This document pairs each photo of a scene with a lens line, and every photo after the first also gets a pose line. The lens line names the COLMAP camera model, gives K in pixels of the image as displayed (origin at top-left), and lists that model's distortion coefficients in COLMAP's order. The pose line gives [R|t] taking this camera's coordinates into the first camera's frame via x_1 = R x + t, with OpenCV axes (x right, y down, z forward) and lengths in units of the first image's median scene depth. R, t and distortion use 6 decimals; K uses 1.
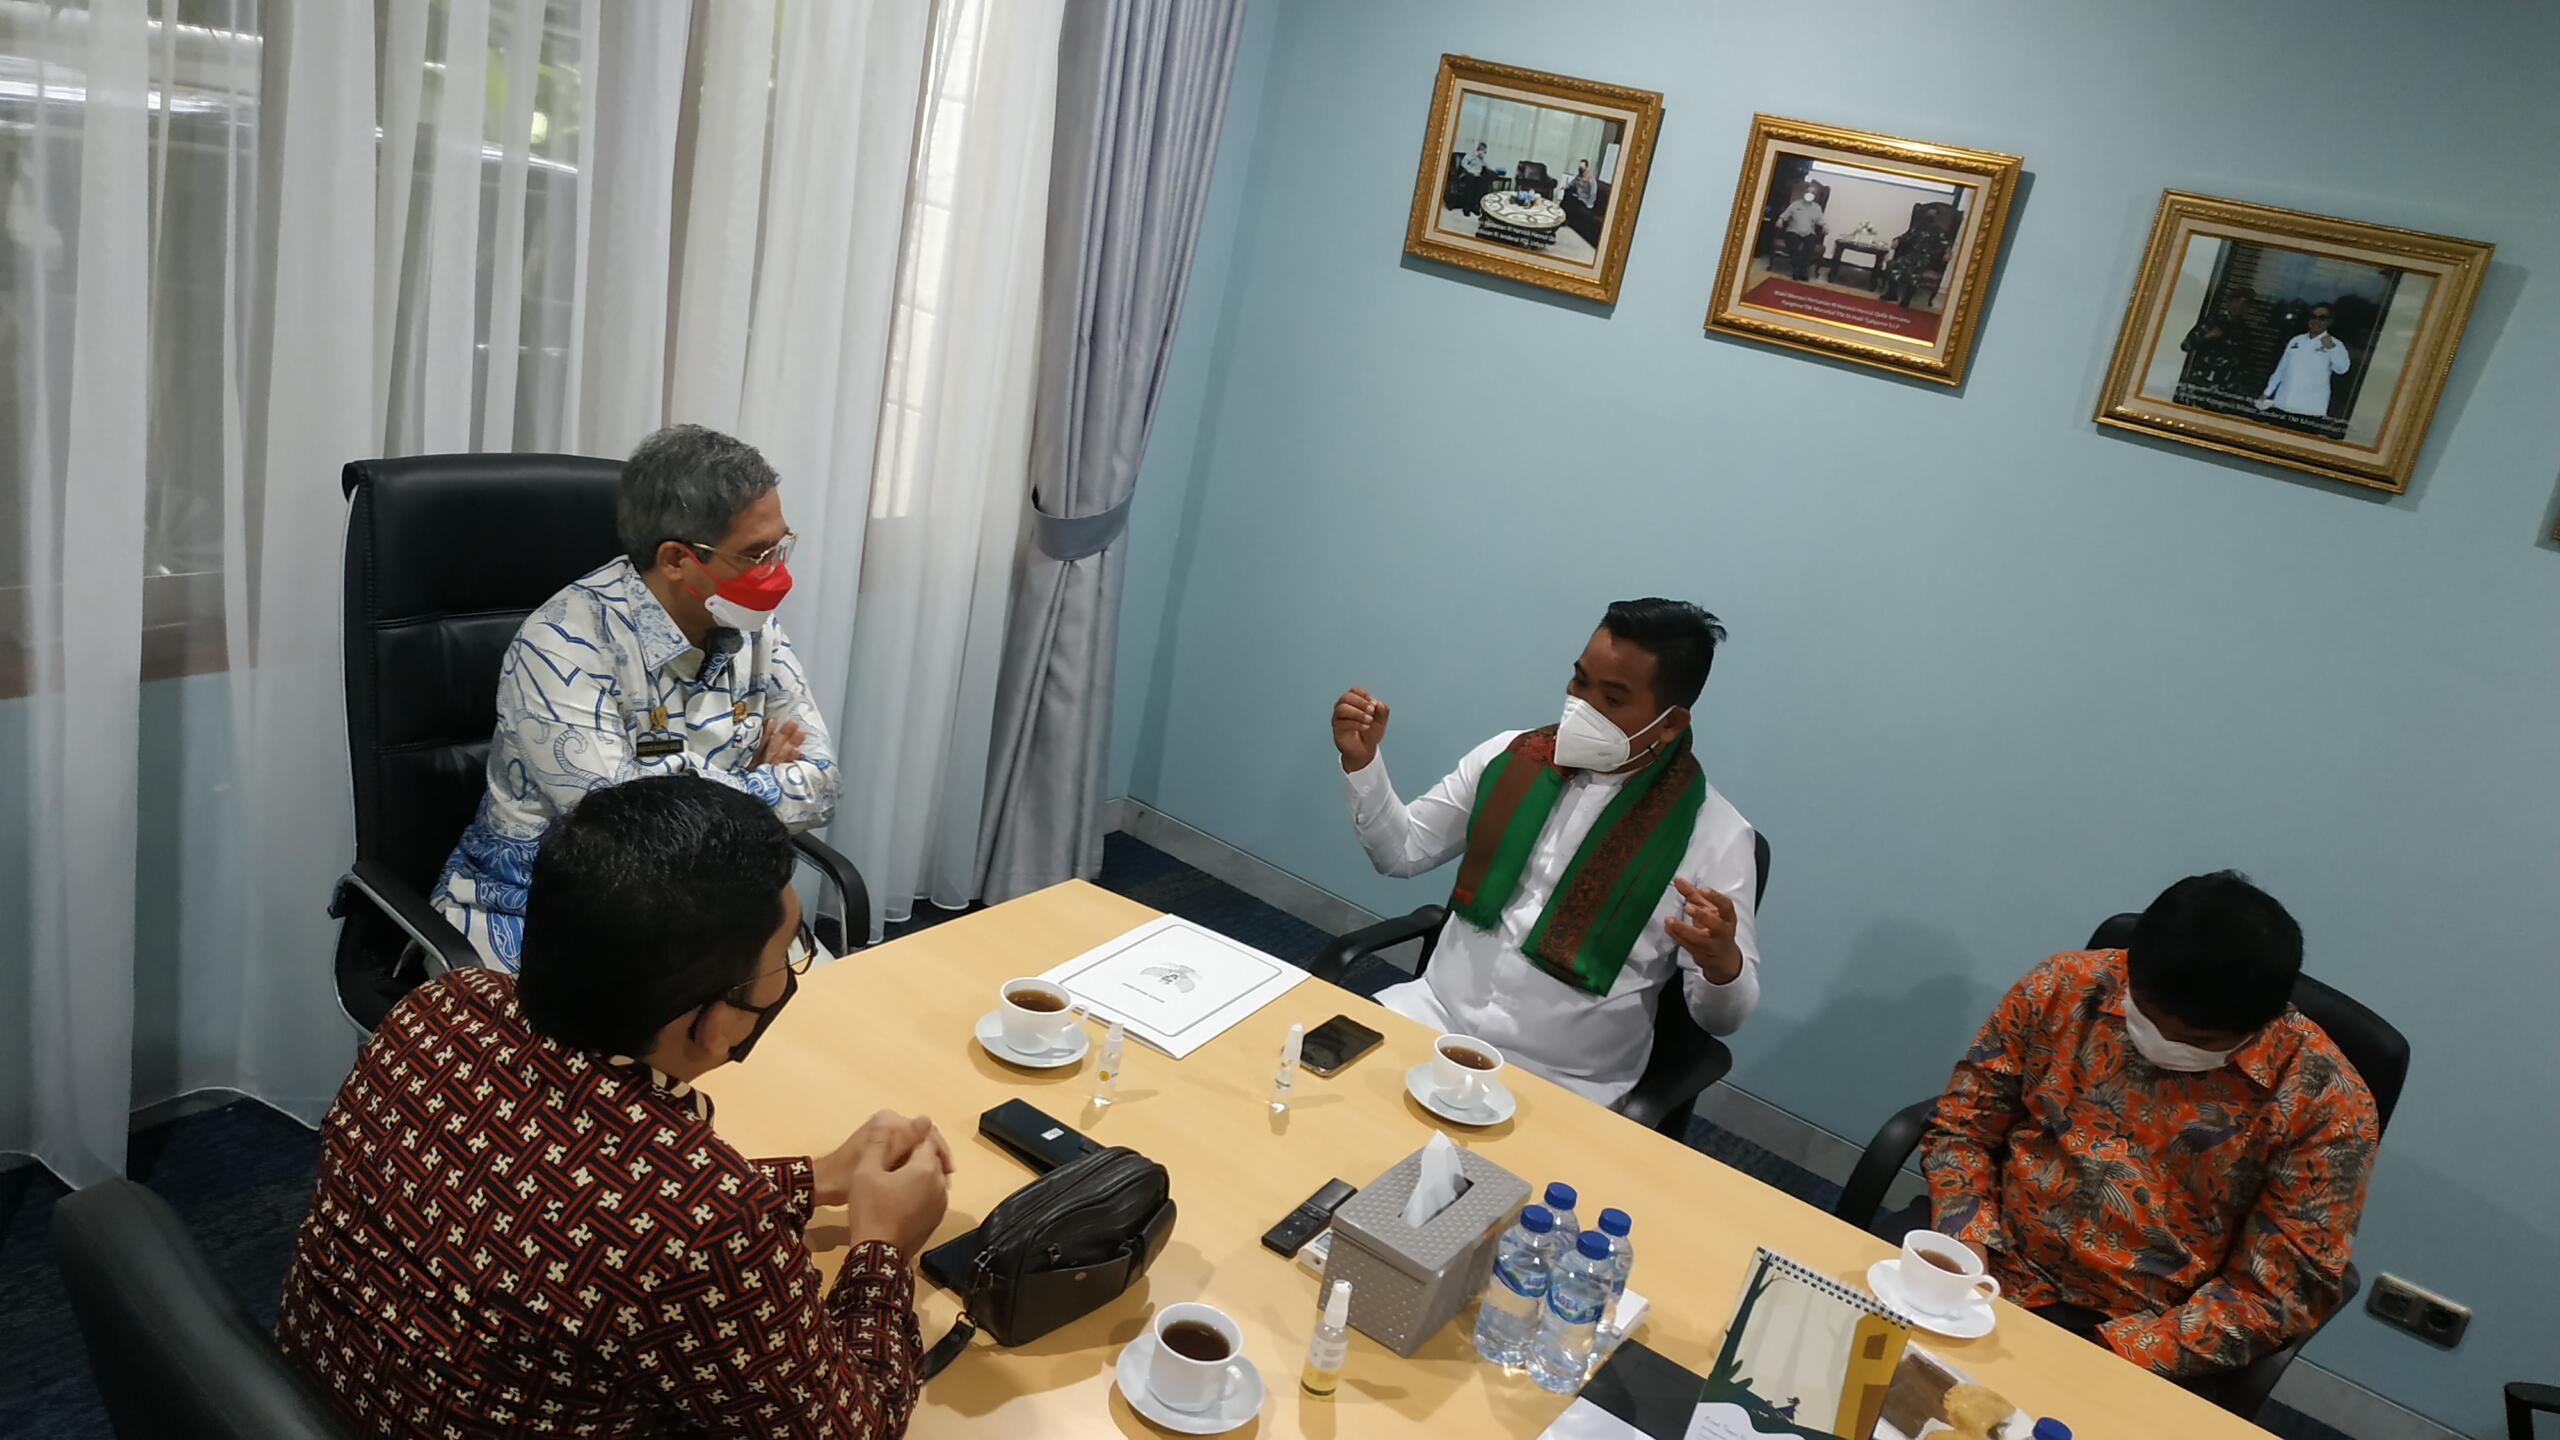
lens RADIAL K [[1868.3, 0, 1252.7], [0, 1868.3, 741.8], [0, 0, 1]] dist [0.006952, -0.016849]
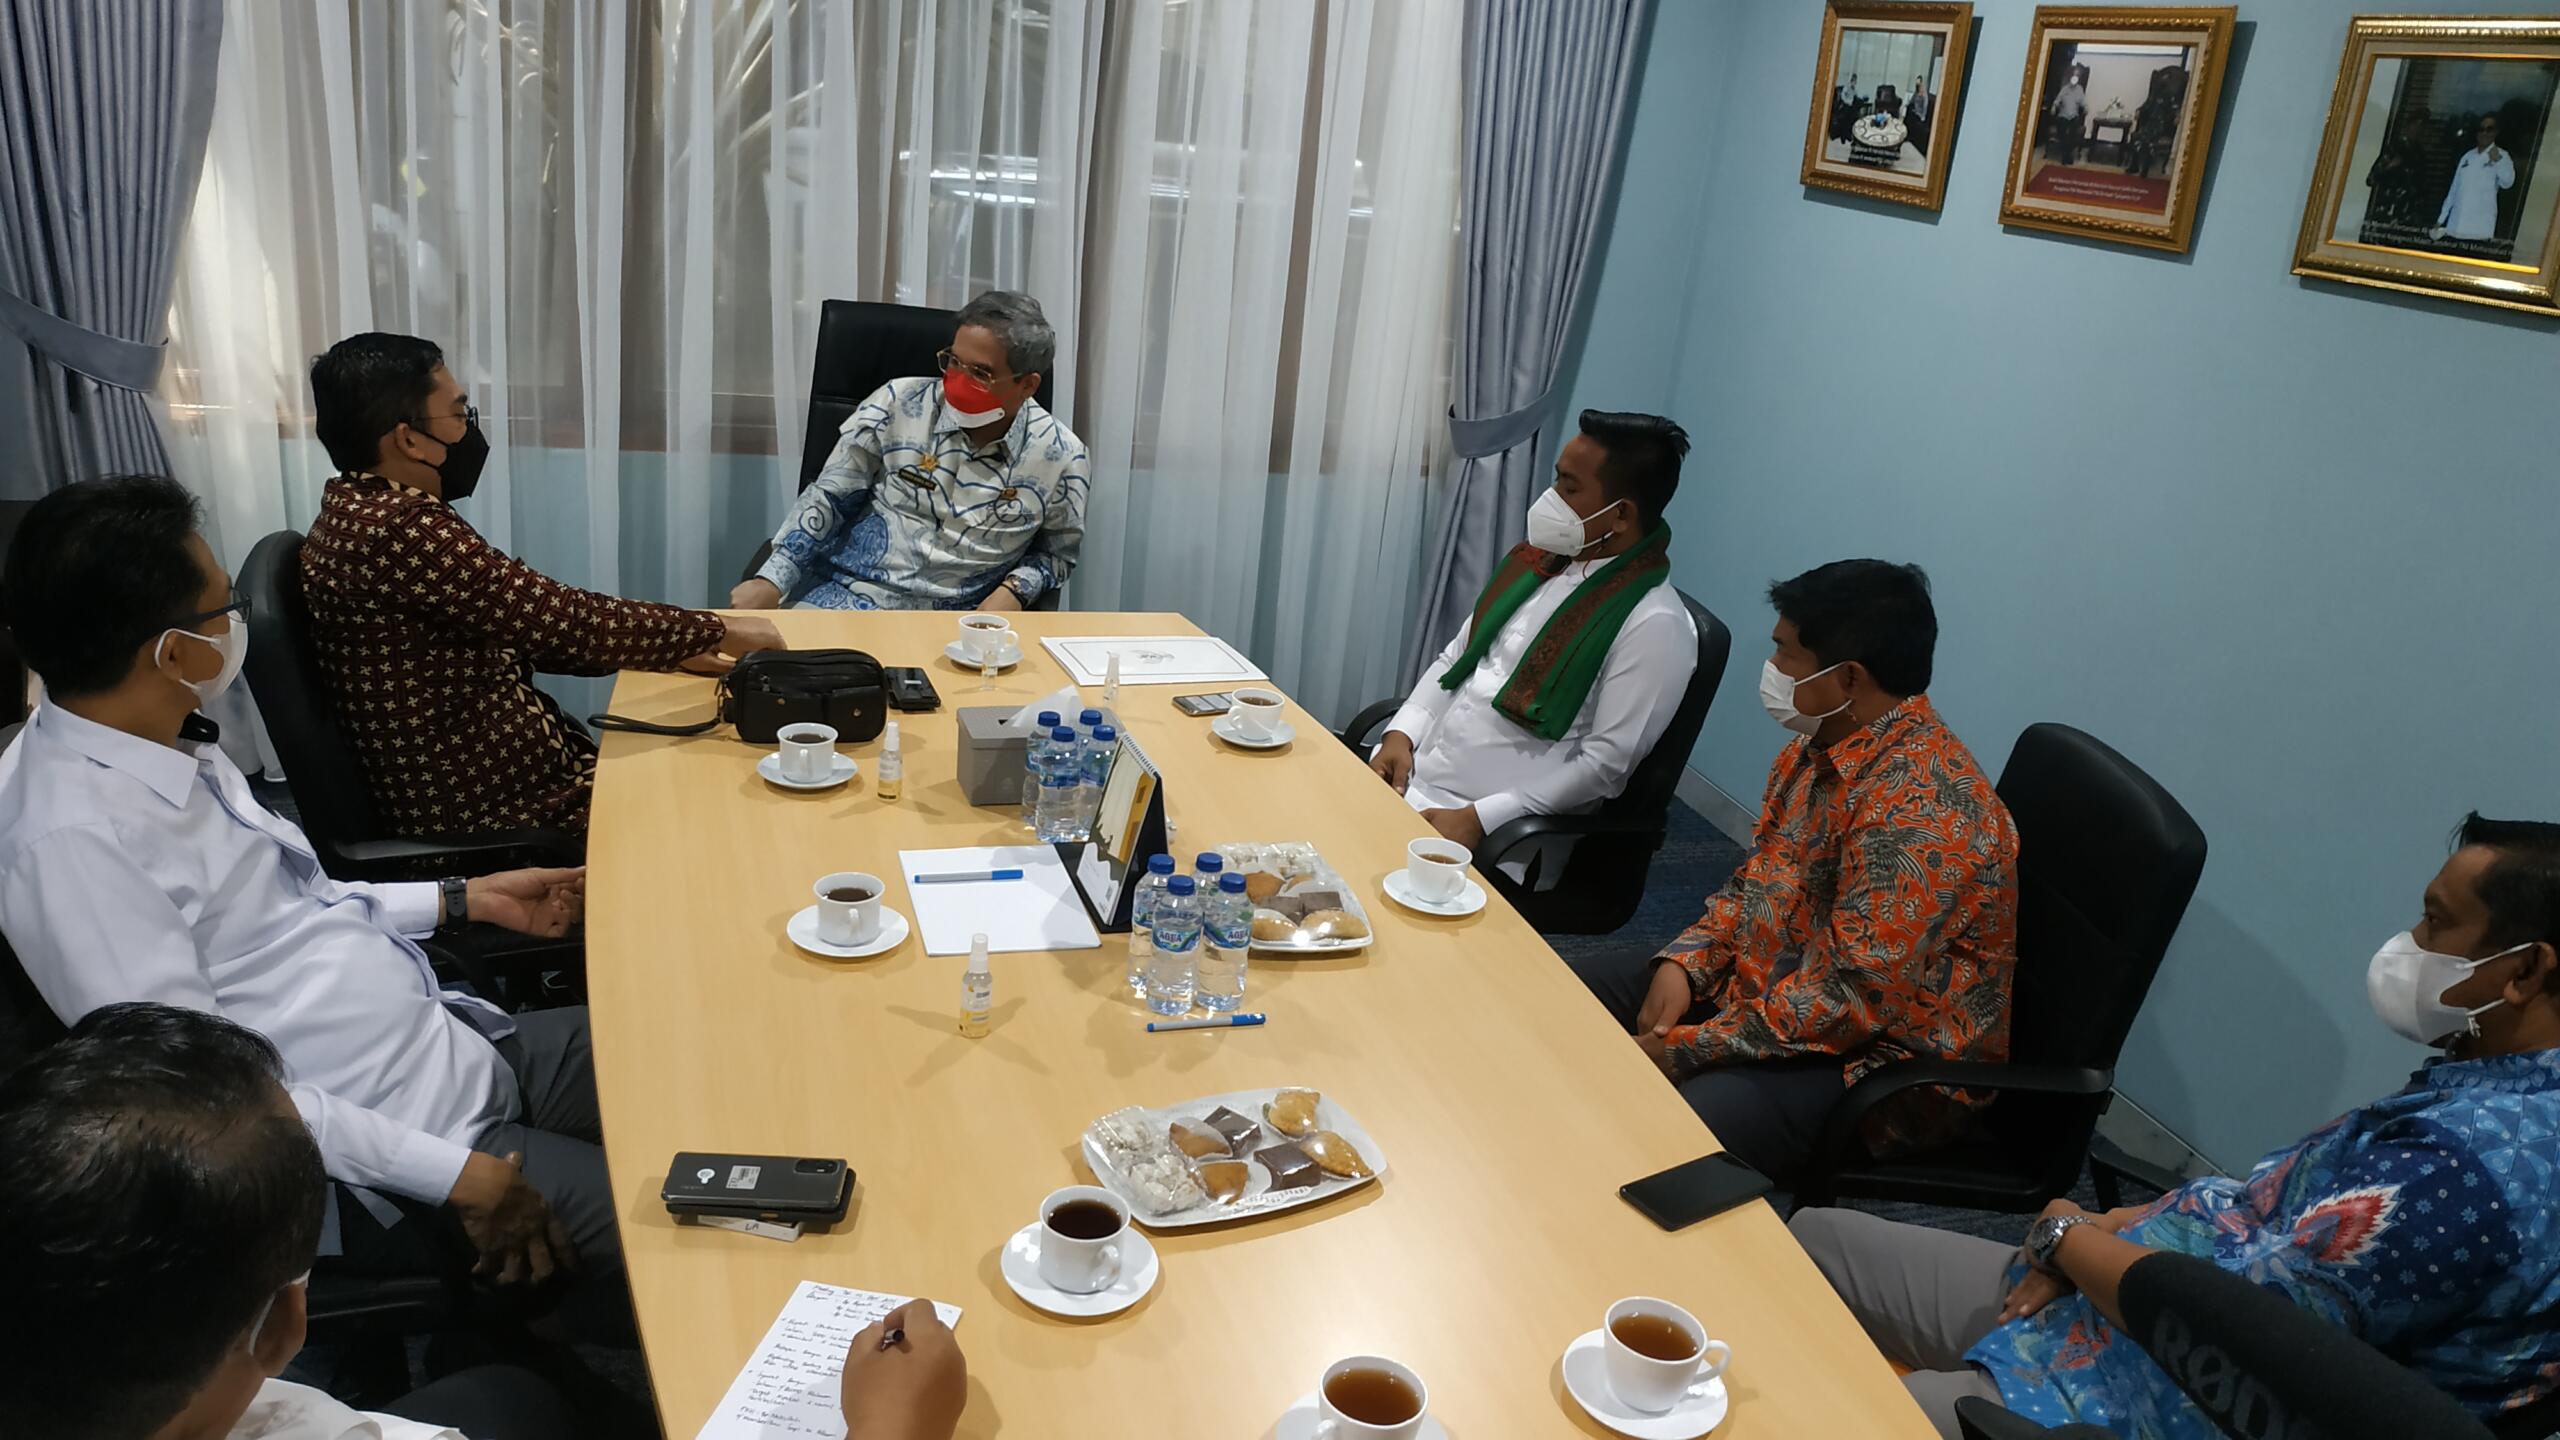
lens RADIAL K [[1868.3, 0, 1252.1], [0, 1868.3, 723.8], [0, 0, 1]] dist [0.006952, -0.016849]
pose [[0.805482, 0.092318, -0.585386, 0.560751], [-0.135451, 0.990324, -0.030200, 0.140217], [0.576934, 0.103617, 0.810192, -0.029373]]
